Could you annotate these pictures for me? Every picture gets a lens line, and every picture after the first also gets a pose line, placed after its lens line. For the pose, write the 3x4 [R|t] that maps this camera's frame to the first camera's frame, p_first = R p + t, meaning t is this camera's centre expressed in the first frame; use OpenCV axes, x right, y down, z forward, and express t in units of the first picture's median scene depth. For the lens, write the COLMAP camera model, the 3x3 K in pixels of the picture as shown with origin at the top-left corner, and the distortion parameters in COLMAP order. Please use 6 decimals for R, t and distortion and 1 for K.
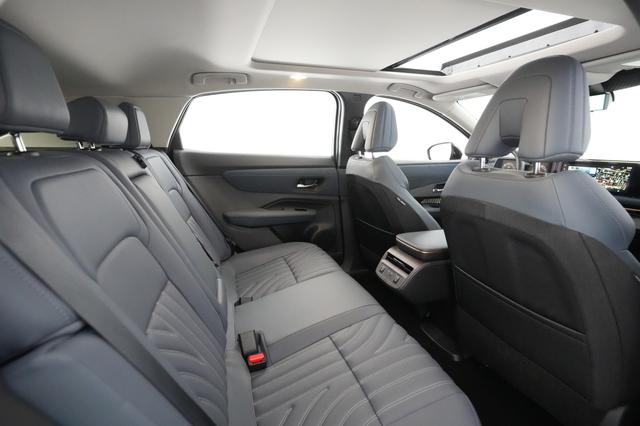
lens RADIAL K [[313.3, 0, 320.0], [0, 313.3, 213.0], [0, 0, 1]] dist [-0.000001, -0.000069]
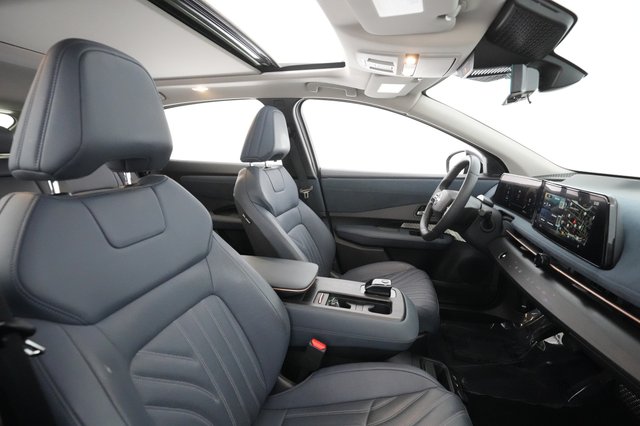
lens RADIAL K [[313.3, 0, 320.0], [0, 313.3, 213.0], [0, 0, 1]] dist [-0.000001, -0.000069]
pose [[0.863985, 0.103001, -0.492870, 0.750899], [-0.111083, 0.993727, 0.012946, -0.075706], [0.491111, 0.043564, 0.870007, 0.282647]]
